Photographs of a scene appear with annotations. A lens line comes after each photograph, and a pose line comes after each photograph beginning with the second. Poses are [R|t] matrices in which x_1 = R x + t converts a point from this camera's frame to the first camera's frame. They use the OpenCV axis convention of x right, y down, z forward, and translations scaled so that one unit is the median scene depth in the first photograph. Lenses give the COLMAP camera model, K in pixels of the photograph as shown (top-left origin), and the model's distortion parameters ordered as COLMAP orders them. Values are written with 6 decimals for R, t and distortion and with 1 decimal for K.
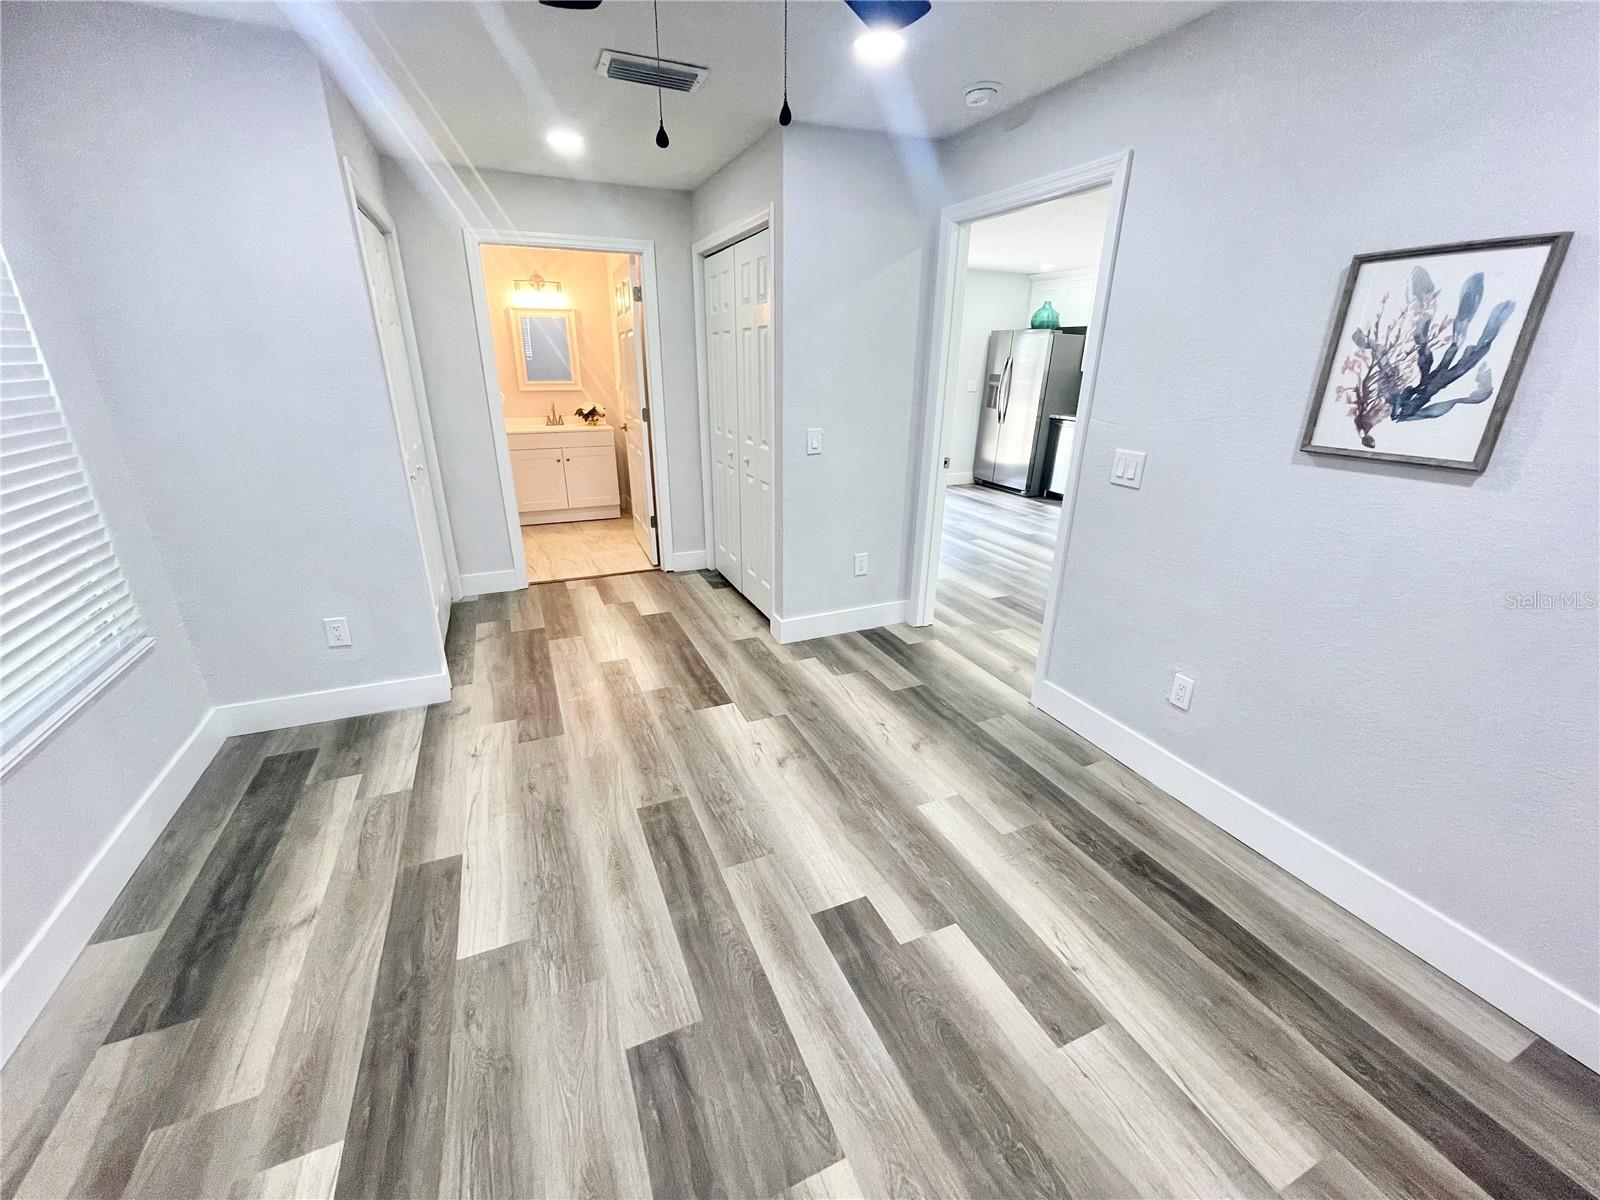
lens RADIAL K [[646.4, 0, 796.4], [0, 646.4, 602.6], [0, 0, 1]] dist [-0.003171, 0.001562]
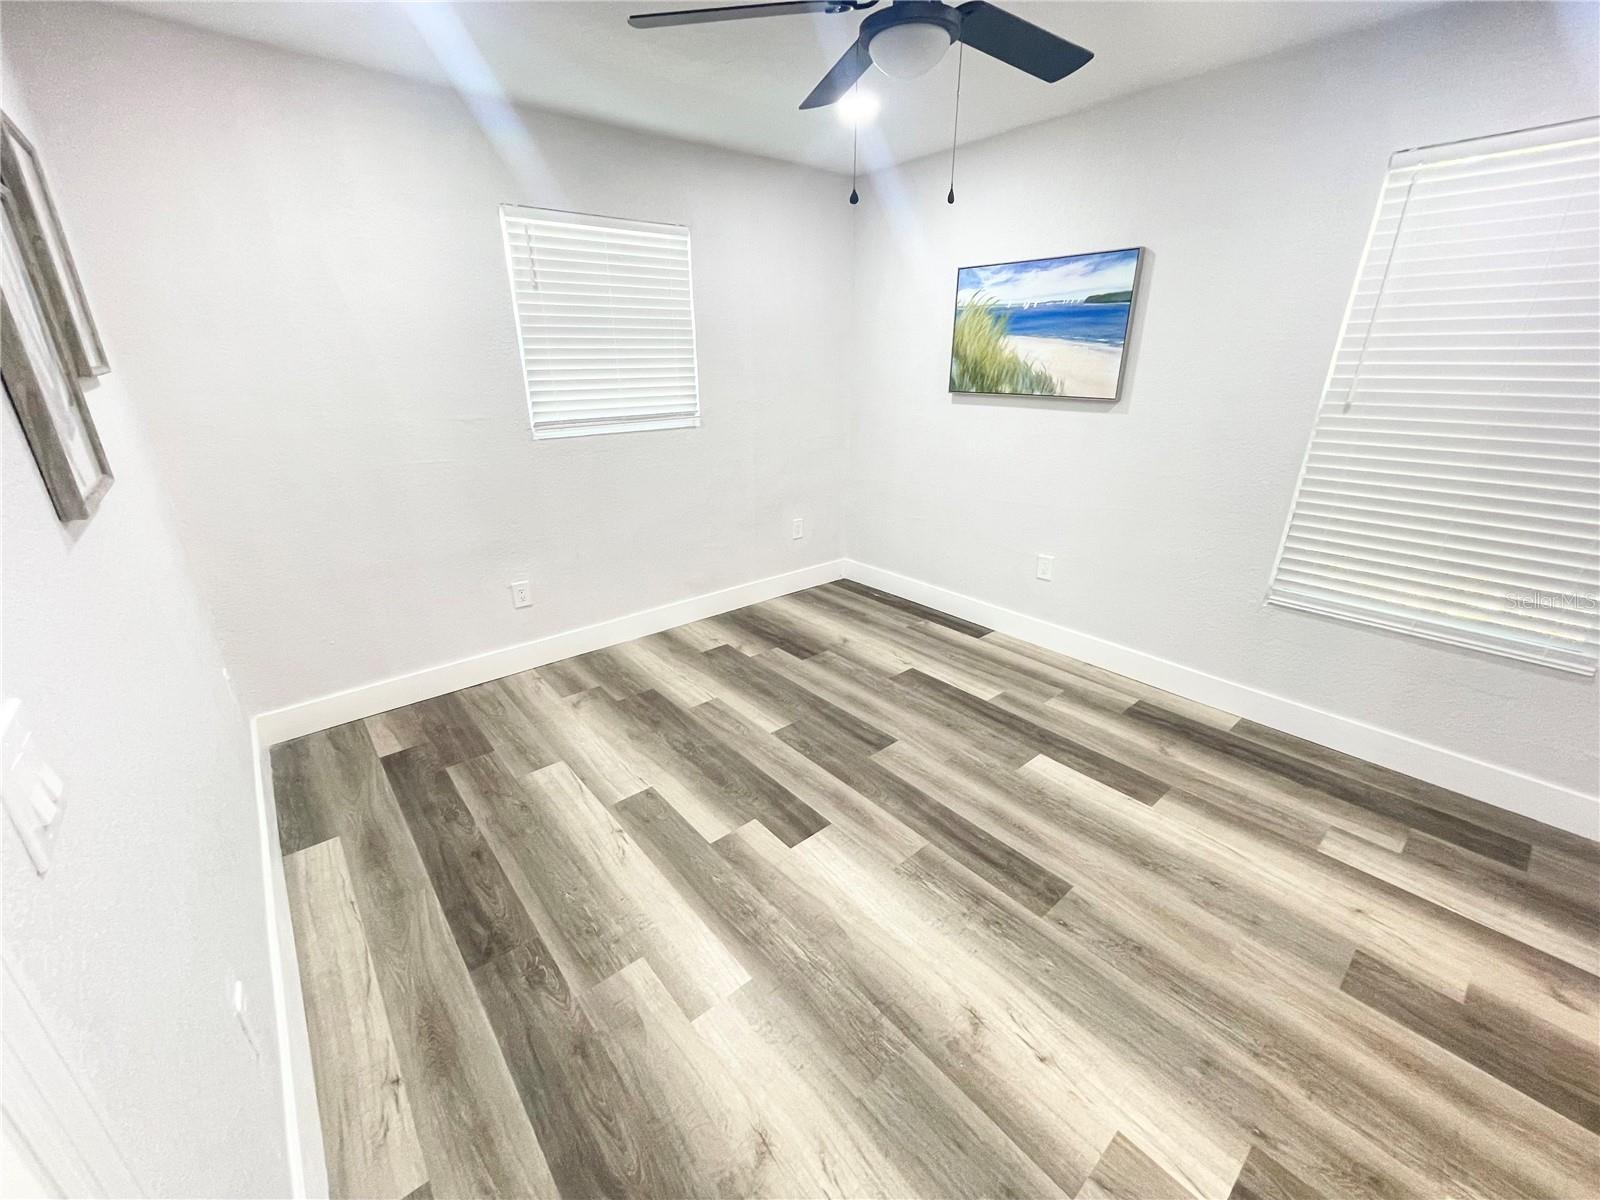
lens RADIAL K [[646.4, 0, 793.7], [0, 646.4, 595.9], [0, 0, 1]] dist [-0.003171, 0.001562]
pose [[-0.958771, 0.093263, -0.268439, 0.366044], [-0.107895, 0.754417, 0.647467, -0.588866], [0.262900, 0.649736, -0.713251, 1.548417]]
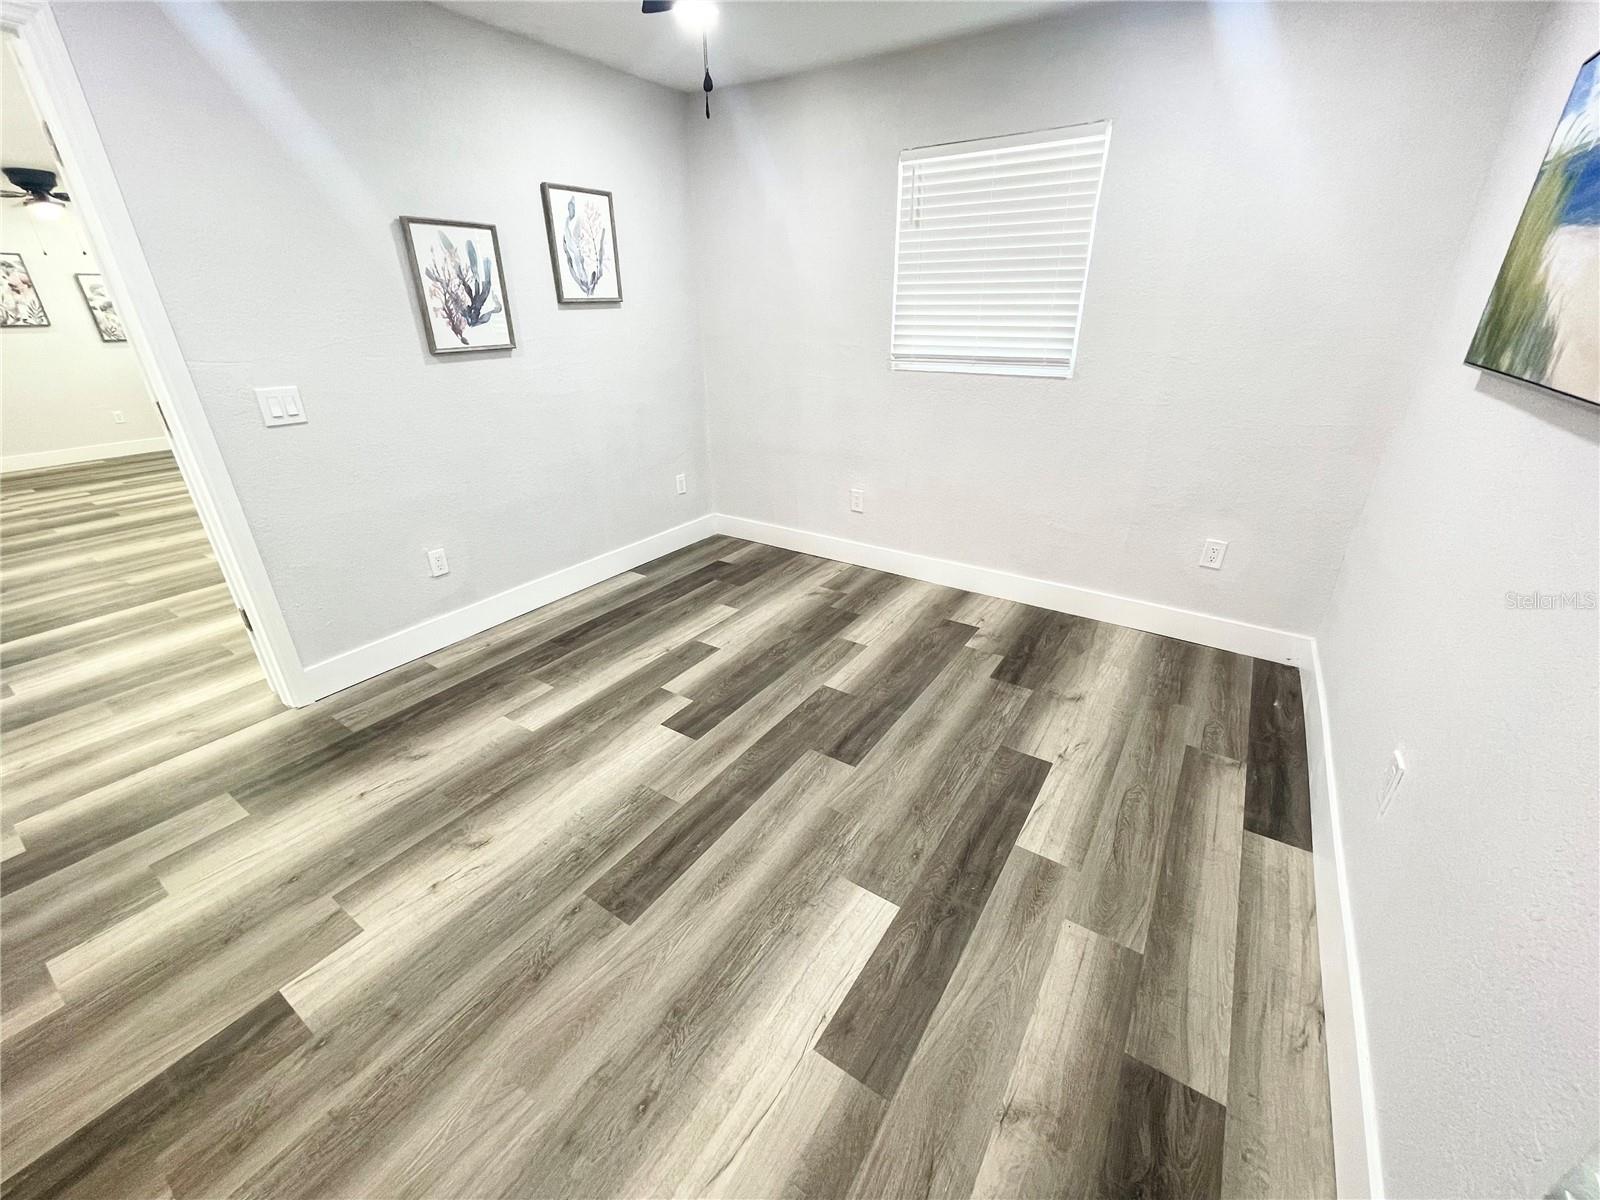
lens RADIAL K [[646.4, 0, 796.0], [0, 646.4, 598.9], [0, 0, 1]] dist [-0.003171, 0.001562]
pose [[-0.537869, -0.357389, 0.763525, -0.945797], [0.302688, 0.763430, 0.570574, -0.390065], [-0.786814, 0.538004, -0.302448, 1.074806]]
